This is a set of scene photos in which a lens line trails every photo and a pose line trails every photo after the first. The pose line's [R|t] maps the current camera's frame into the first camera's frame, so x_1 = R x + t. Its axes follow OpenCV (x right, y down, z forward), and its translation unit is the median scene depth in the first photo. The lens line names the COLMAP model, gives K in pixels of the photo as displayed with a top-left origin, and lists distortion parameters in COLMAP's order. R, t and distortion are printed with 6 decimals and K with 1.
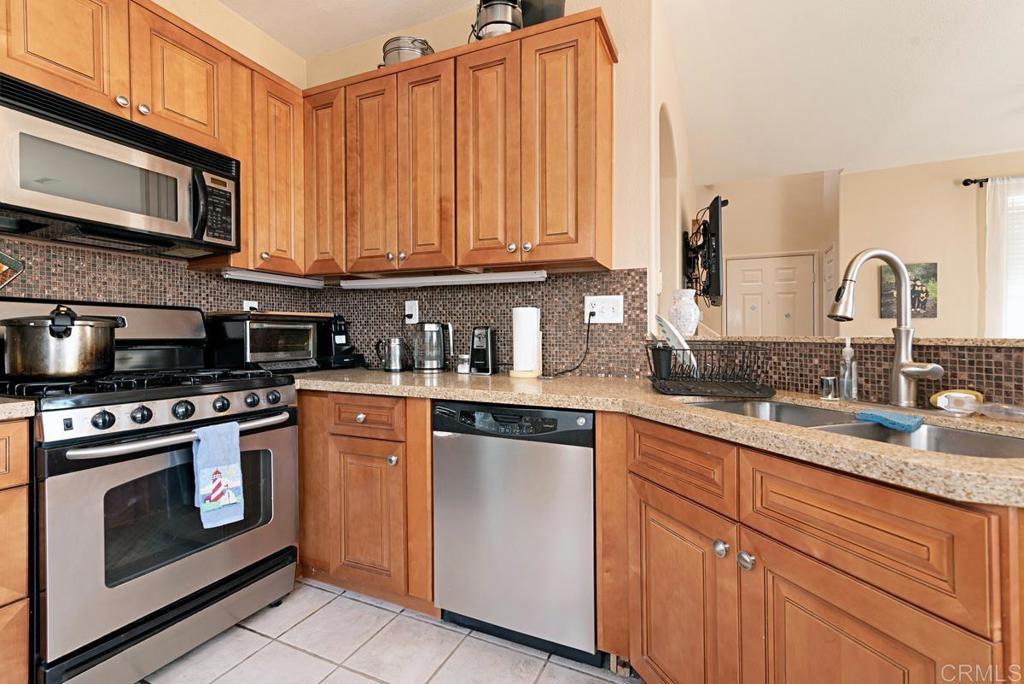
lens RADIAL K [[465.9, 0, 512.3], [0, 465.9, 337.3], [0, 0, 1]] dist [0.016833, -0.001331]
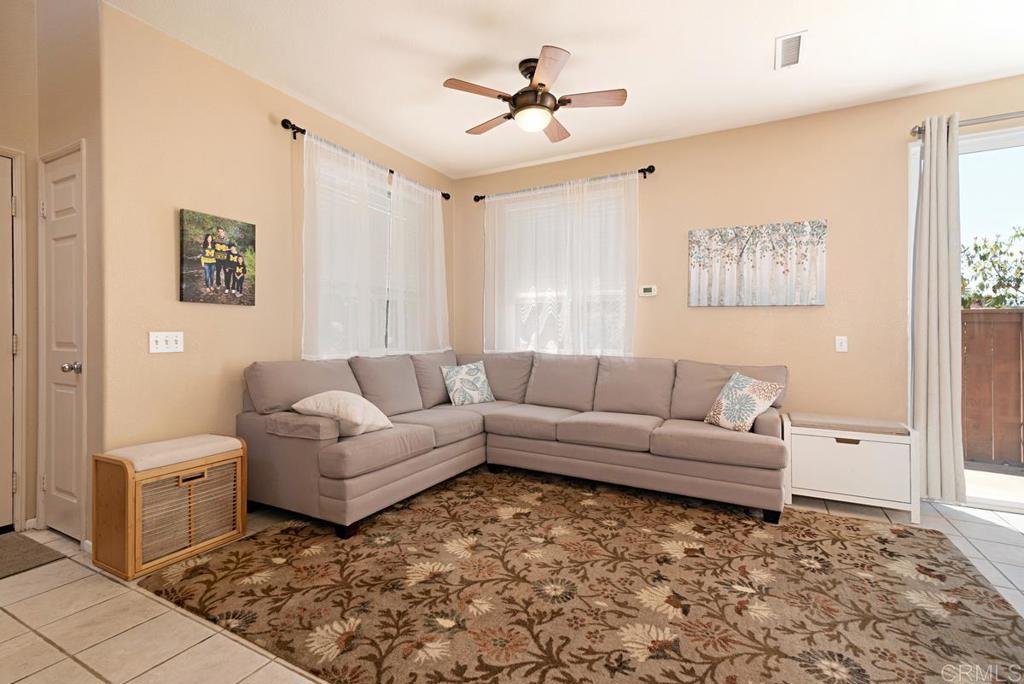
lens RADIAL K [[465.9, 0, 502.7], [0, 465.9, 333.2], [0, 0, 1]] dist [0.016833, -0.001331]
pose [[0.077343, 0.003268, 0.996999, 0.560035], [-0.002422, 0.999992, -0.003090, -0.001931], [-0.997002, -0.002176, 0.077350, 1.294432]]
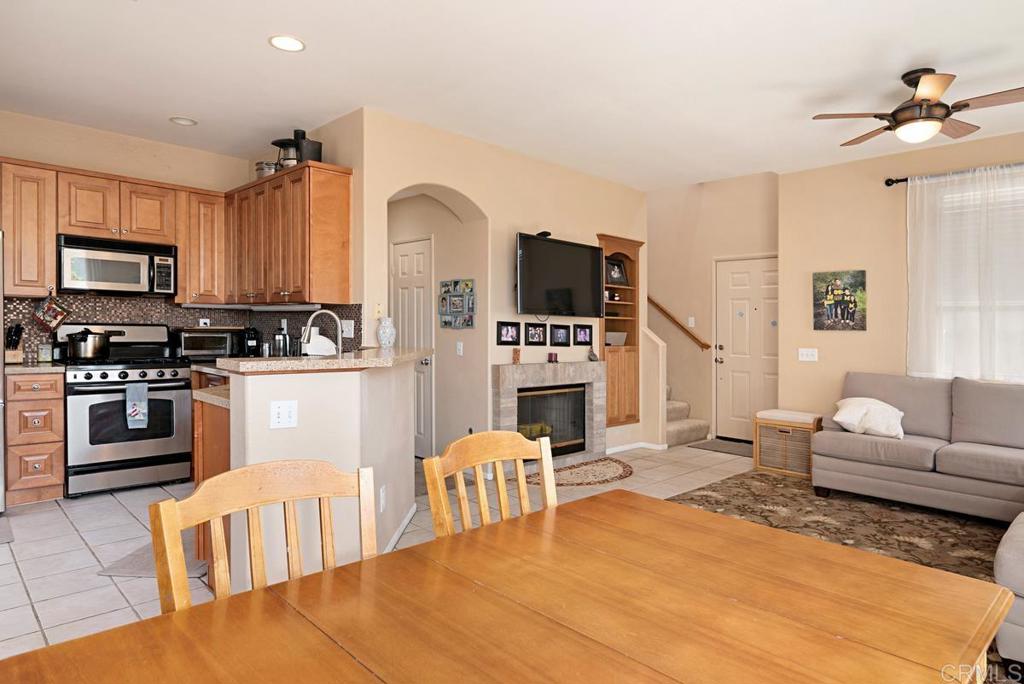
lens RADIAL K [[610.5, 0, 525.2], [0, 610.5, 342.2], [0, 0, 1]] dist [0.025700, -0.012229]
pose [[0.931237, 0.019862, -0.363873, 1.580070], [-0.016074, 0.999781, 0.013435, -0.052805], [0.364060, -0.006662, 0.931352, -0.757385]]
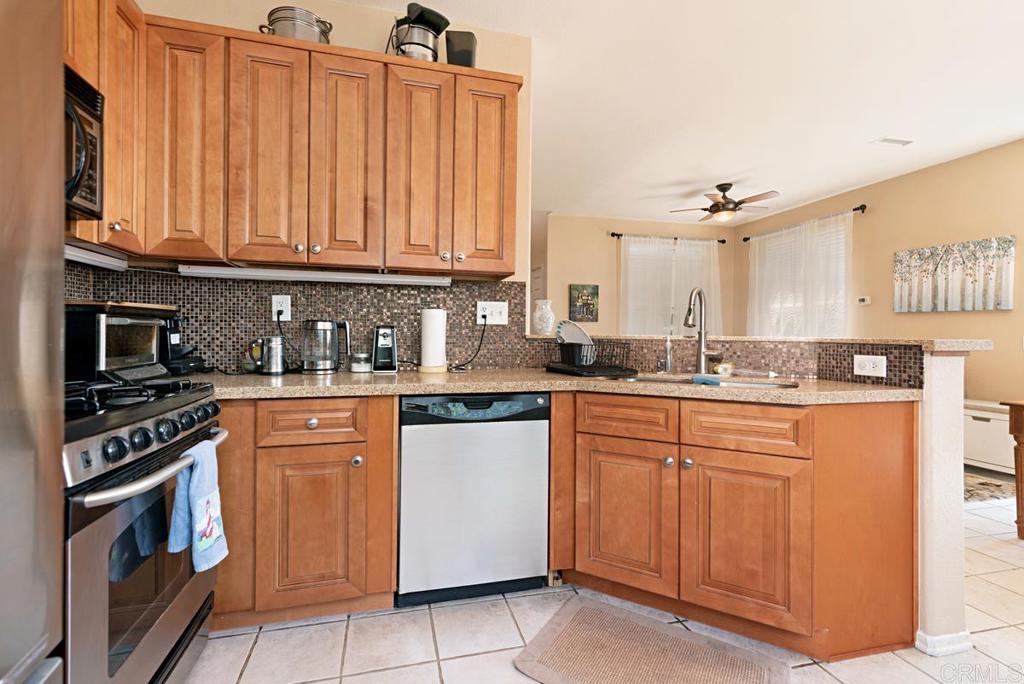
lens RADIAL K [[465.9, 0, 516.1], [0, 465.9, 336.2], [0, 0, 1]] dist [0.016833, -0.001331]
pose [[0.776717, -0.002467, 0.629845, -0.526880], [-0.000849, 0.999987, 0.004965, -0.005640], [-0.629850, -0.004392, 0.776705, 0.019612]]
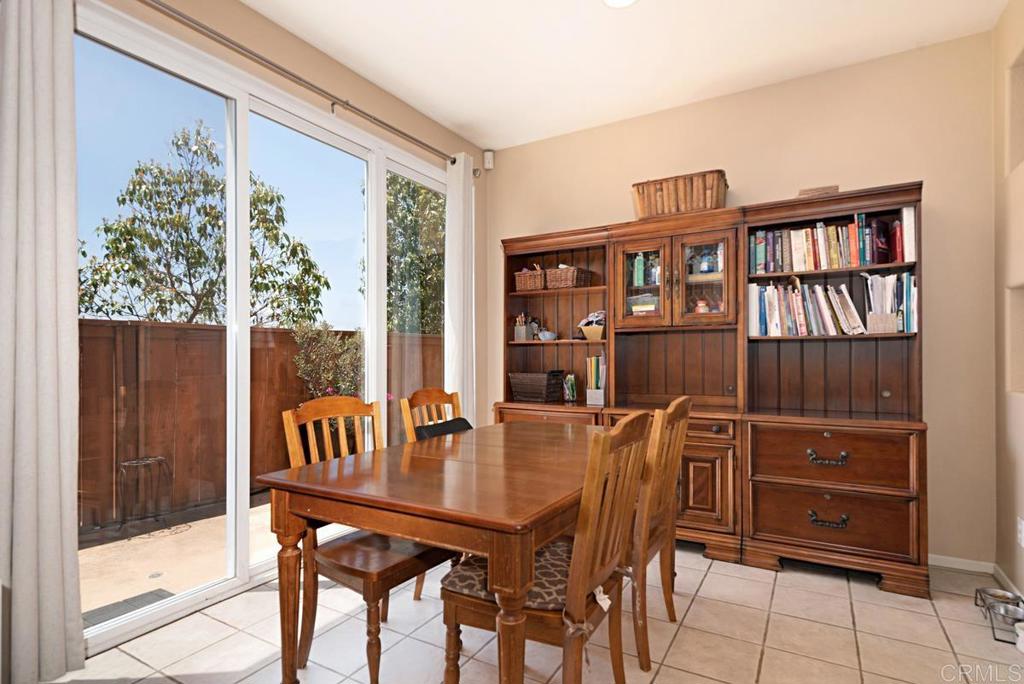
lens RADIAL K [[514.5, 0, 524.9], [0, 514.5, 358.1], [0, 0, 1]] dist [0.002224, 0.001499]
pose [[-0.994759, 0.002888, 0.102203, 1.329534], [0.004006, 0.999934, 0.010730, -0.003156], [-0.102166, 0.011083, -0.994706, 0.753303]]
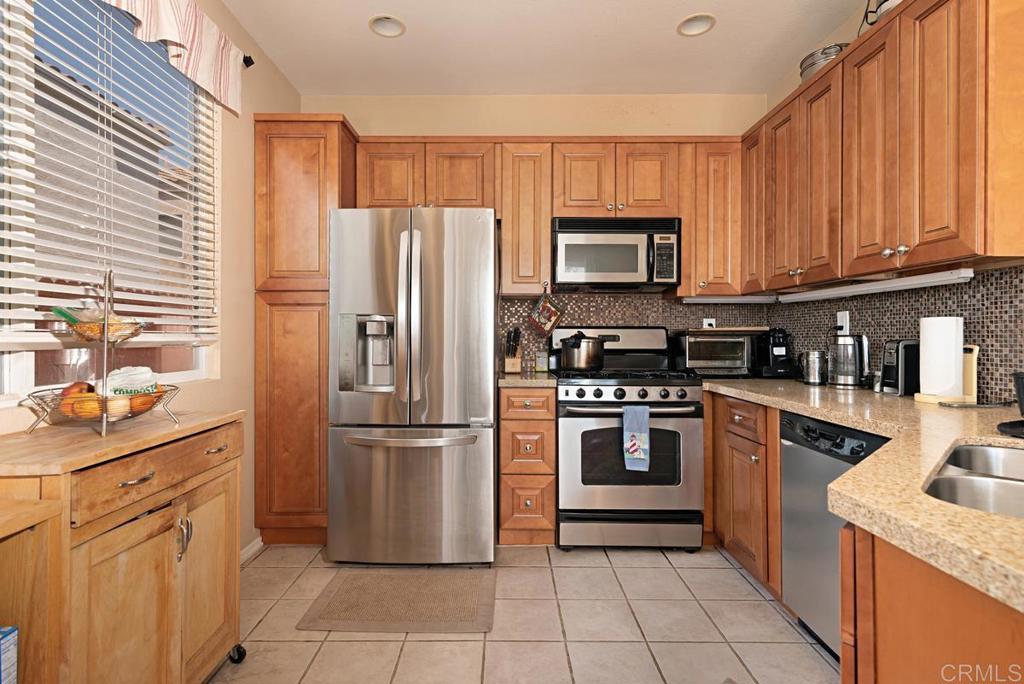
lens RADIAL K [[514.5, 0, 496.9], [0, 514.5, 340.5], [0, 0, 1]] dist [0.002224, 0.001499]
pose [[0.389086, 0.001747, -0.921200, 0.575025], [-0.004995, 0.999988, -0.000214, -0.019978], [0.921188, 0.004684, 0.389090, -0.062063]]
